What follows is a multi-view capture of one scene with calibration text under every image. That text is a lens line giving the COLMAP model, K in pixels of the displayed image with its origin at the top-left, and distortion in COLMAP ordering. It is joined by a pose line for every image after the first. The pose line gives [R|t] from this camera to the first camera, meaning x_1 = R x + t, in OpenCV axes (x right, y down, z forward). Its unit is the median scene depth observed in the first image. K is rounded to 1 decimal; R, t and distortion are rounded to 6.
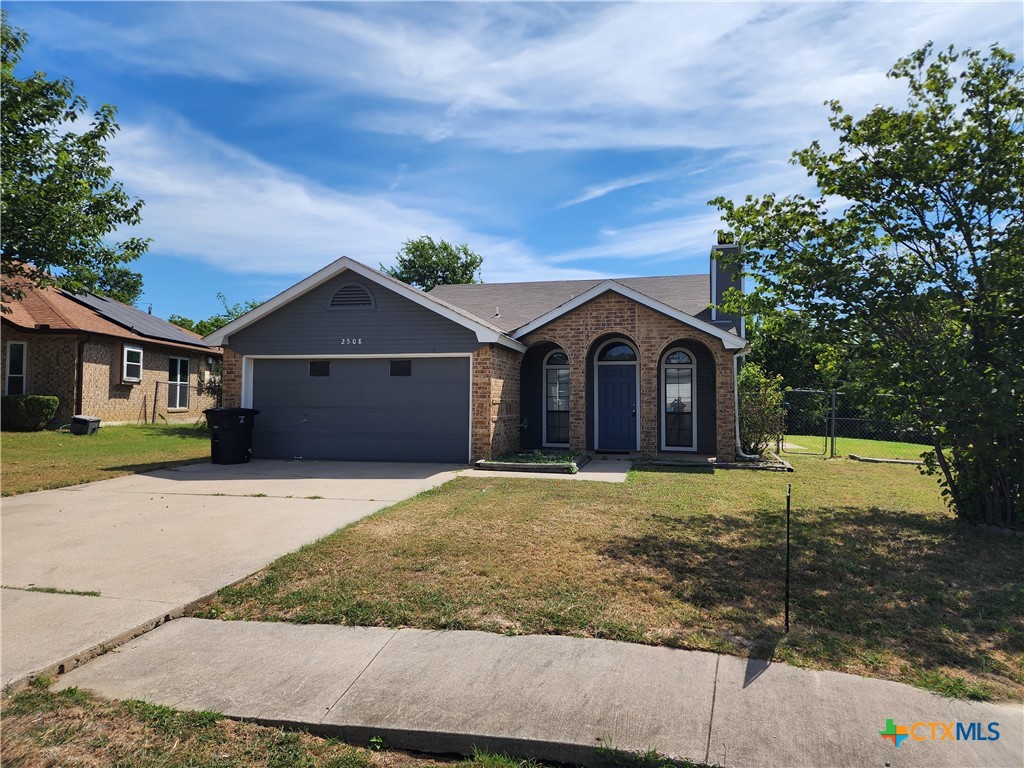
lens RADIAL K [[694.8, 0, 515.4], [0, 694.8, 379.6], [0, 0, 1]] dist [0.089233, -0.075422]
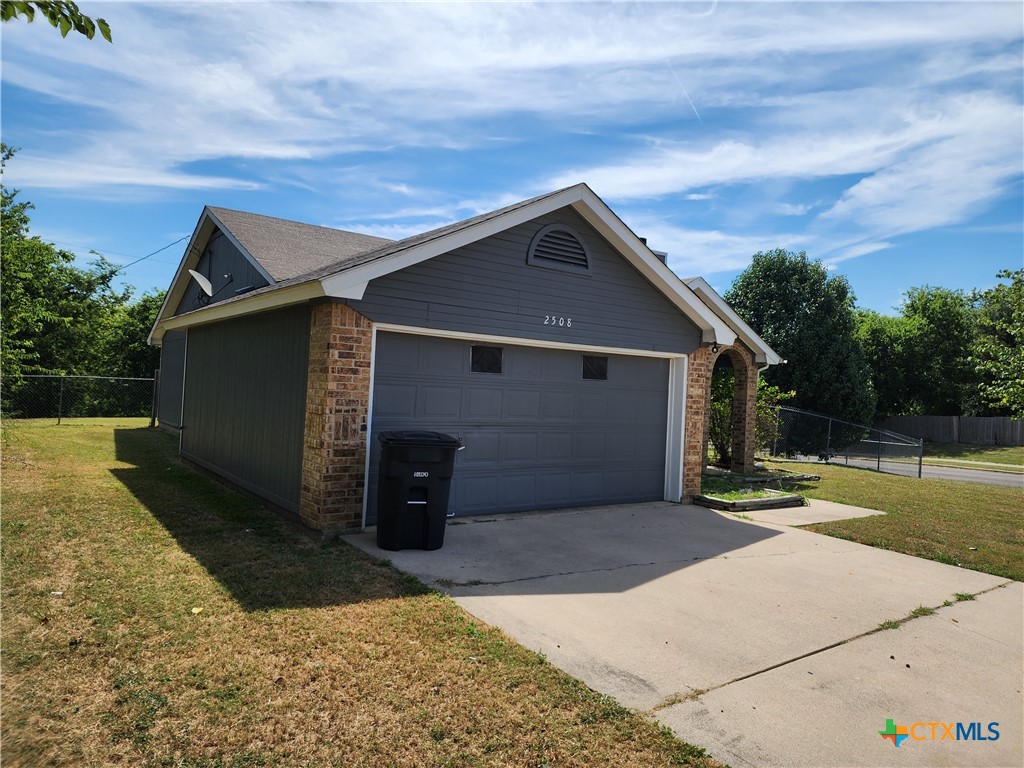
lens RADIAL K [[694.8, 0, 515.4], [0, 694.8, 379.6], [0, 0, 1]] dist [0.089233, -0.075422]
pose [[0.669064, 0.035874, 0.742339, -0.716542], [-0.075852, 0.996915, 0.020188, -0.012269], [-0.739324, -0.069815, 0.669721, 0.607074]]
